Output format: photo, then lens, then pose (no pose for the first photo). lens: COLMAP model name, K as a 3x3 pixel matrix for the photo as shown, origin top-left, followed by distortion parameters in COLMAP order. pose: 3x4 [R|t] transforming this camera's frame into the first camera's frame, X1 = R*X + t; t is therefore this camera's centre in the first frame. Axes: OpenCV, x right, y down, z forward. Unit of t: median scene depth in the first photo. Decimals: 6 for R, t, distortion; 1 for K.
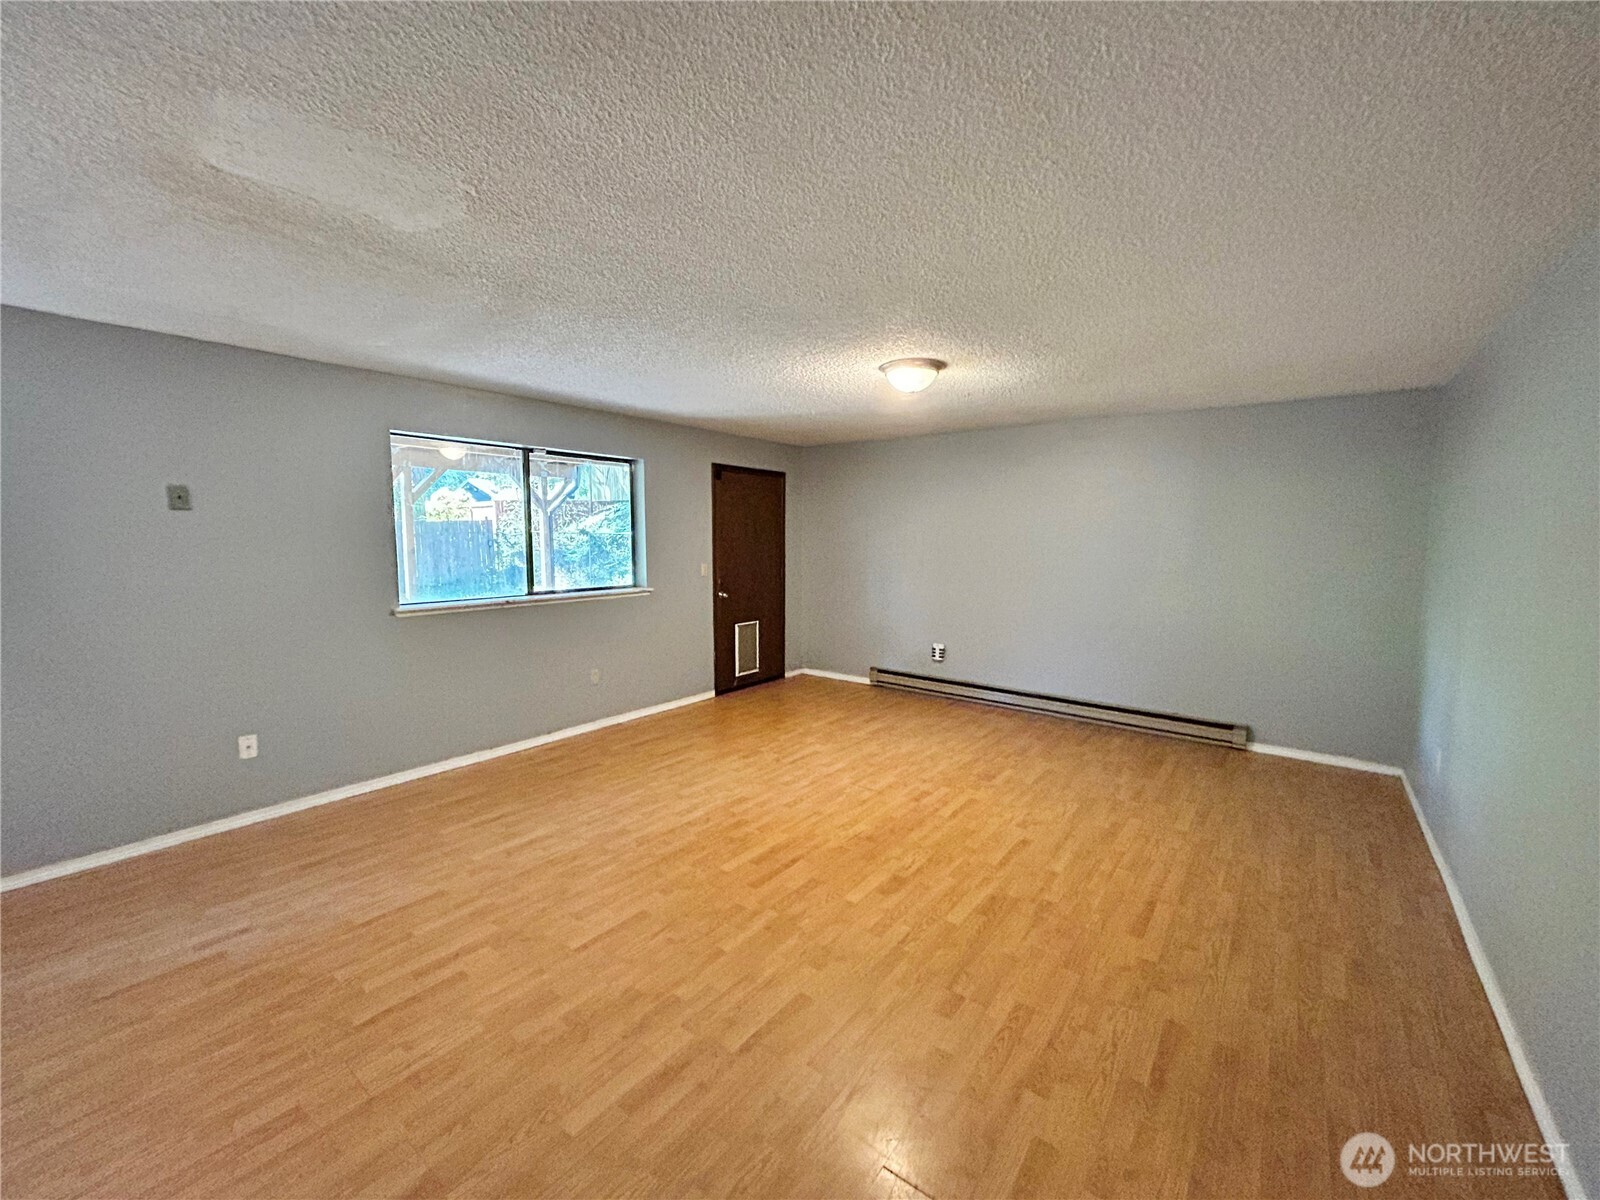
lens RADIAL K [[653.4, 0, 803.7], [0, 653.4, 597.9], [0, 0, 1]] dist [0.002854, 0.000110]
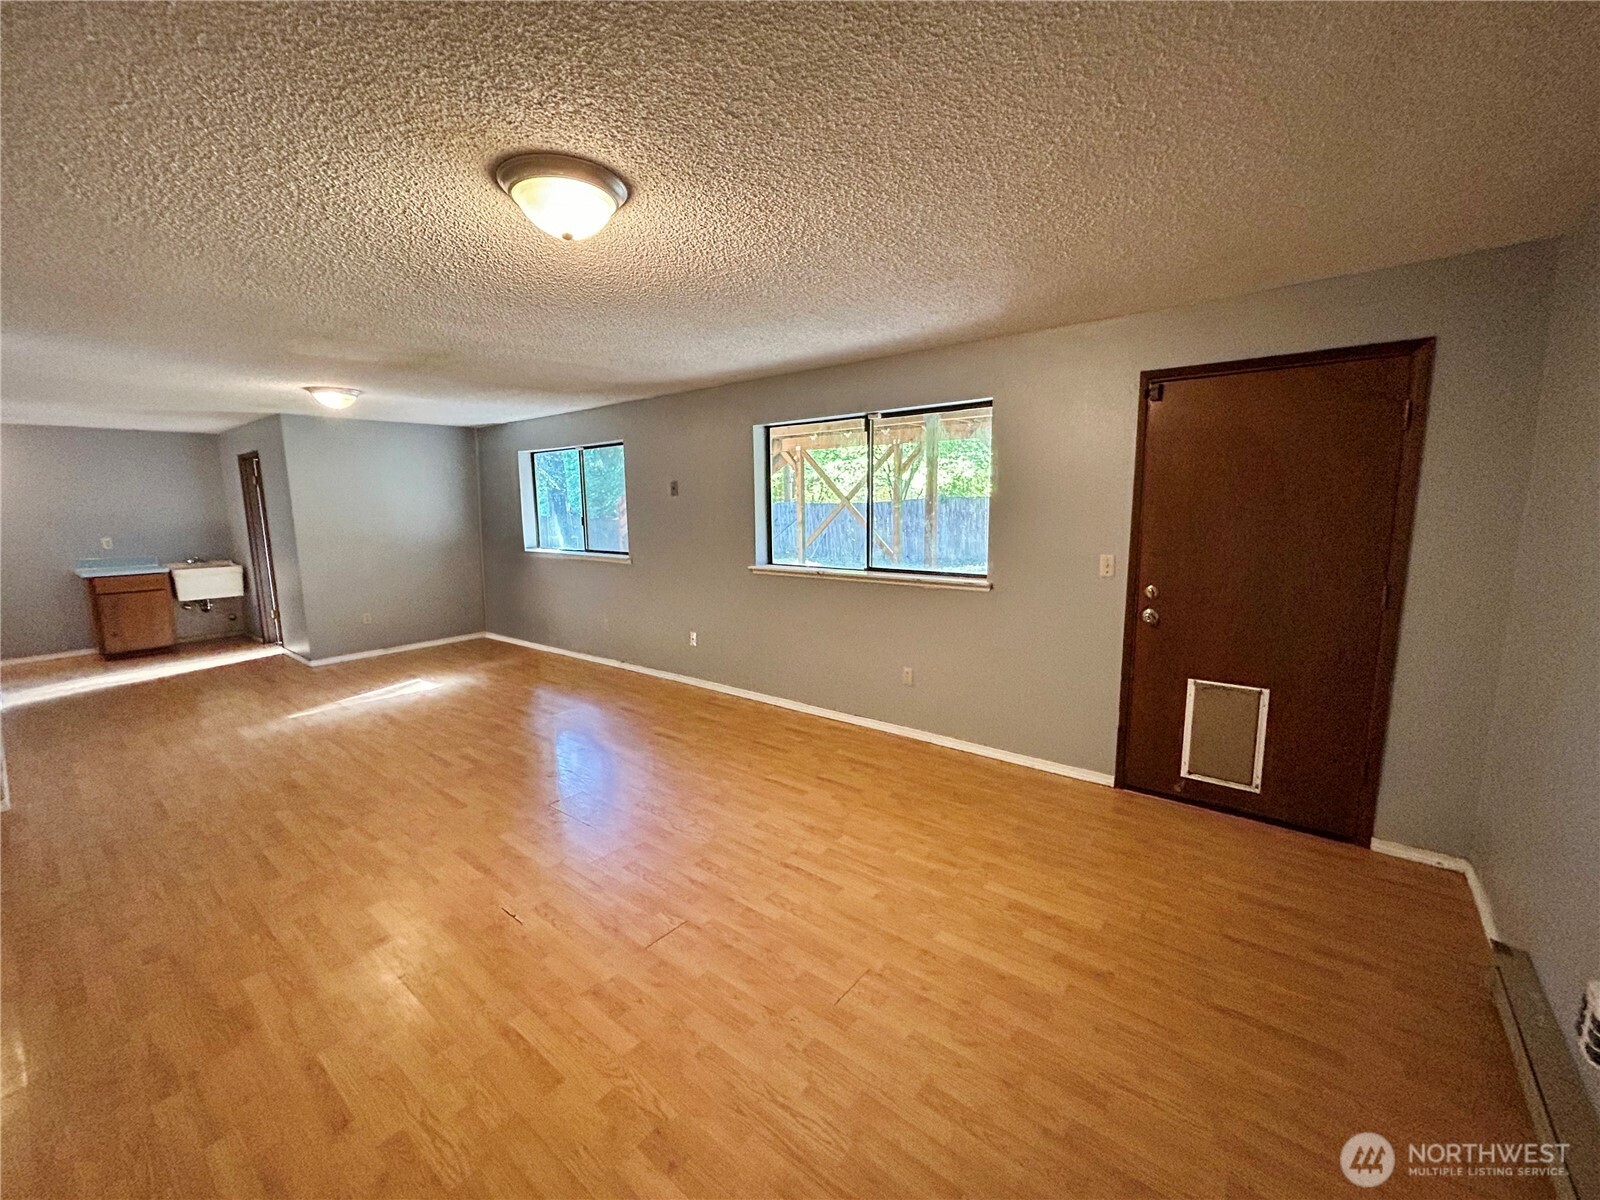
lens RADIAL K [[653.4, 0, 803.1], [0, 653.4, 599.0], [0, 0, 1]] dist [0.002854, 0.000110]
pose [[-0.030142, 0.145048, -0.988965, 0.573713], [-0.080193, 0.985875, 0.147039, -0.102744], [0.996324, 0.083740, -0.018084, 0.988517]]
